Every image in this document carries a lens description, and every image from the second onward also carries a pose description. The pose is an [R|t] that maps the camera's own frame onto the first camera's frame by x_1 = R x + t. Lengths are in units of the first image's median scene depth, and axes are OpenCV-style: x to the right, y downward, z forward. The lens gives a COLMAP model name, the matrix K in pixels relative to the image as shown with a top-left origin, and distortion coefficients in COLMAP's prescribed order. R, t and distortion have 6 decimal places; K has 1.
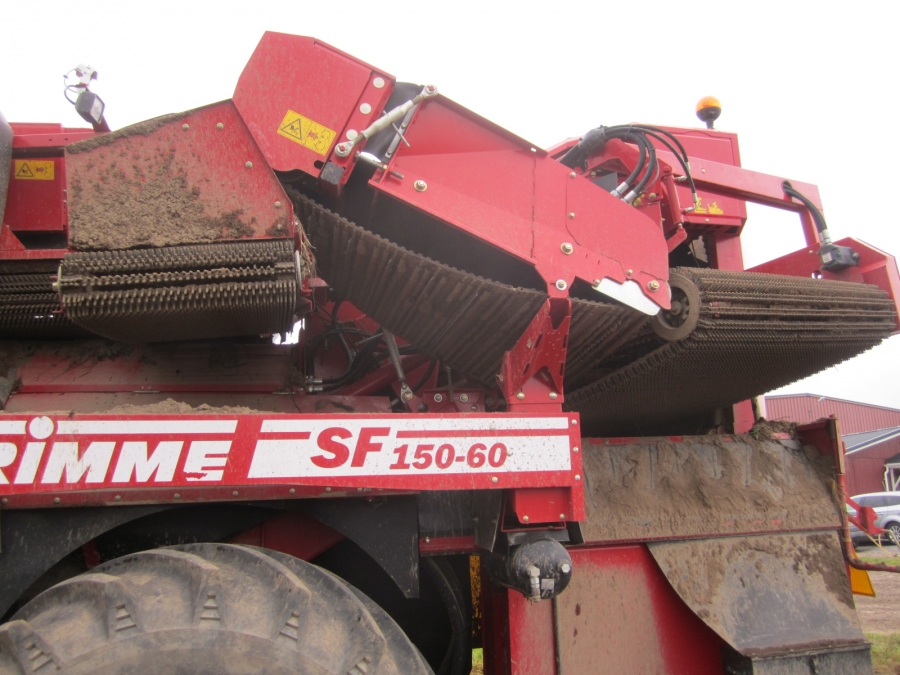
lens RADIAL K [[740.7, 0, 450.0], [0, 740.7, 337.5], [0, 0, 1]] dist [-0.055577, 0.016305]
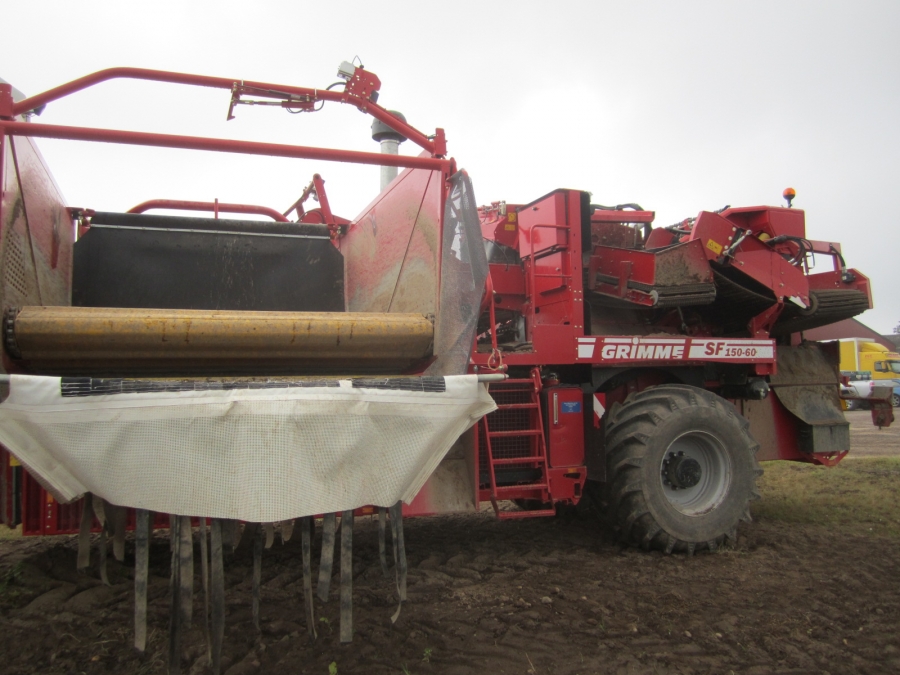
lens RADIAL K [[740.7, 0, 450.0], [0, 740.7, 337.5], [0, 0, 1]] dist [-0.055577, 0.016305]
pose [[0.990245, 0.028816, 0.136321, -1.596429], [-0.048323, 0.988682, 0.142034, -0.271604], [-0.130686, -0.147236, 0.980430, -1.799092]]
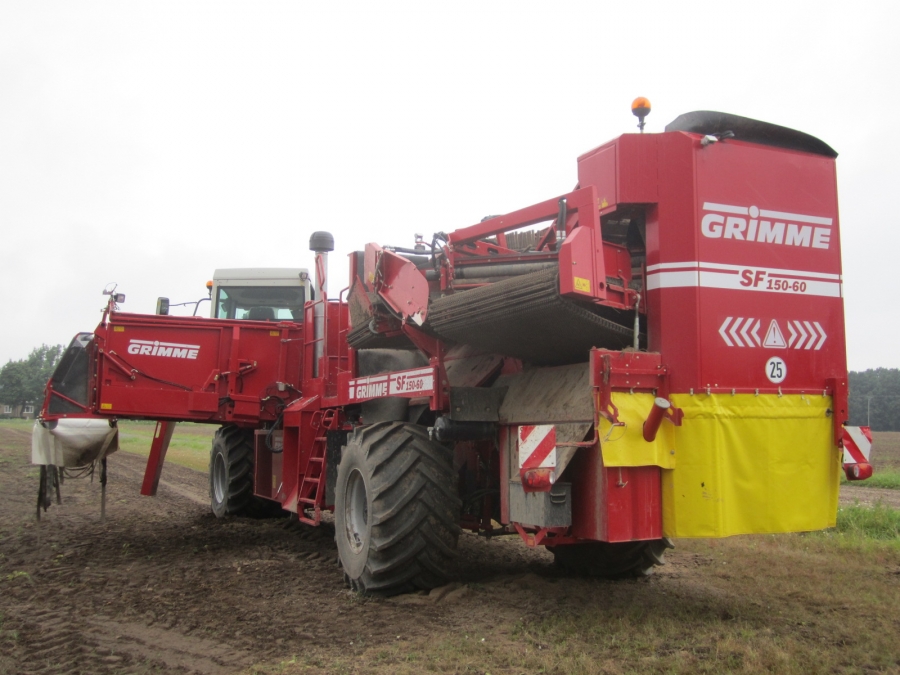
lens RADIAL K [[926.7, 0, 469.6], [0, 926.7, 339.9], [0, 0, 1]] dist [0.008031, 0.017126]
pose [[0.216054, -0.066722, -0.974099, 3.278301], [0.202677, 0.978996, -0.022104, 0.115404], [0.955114, -0.192652, 0.225039, 0.469754]]
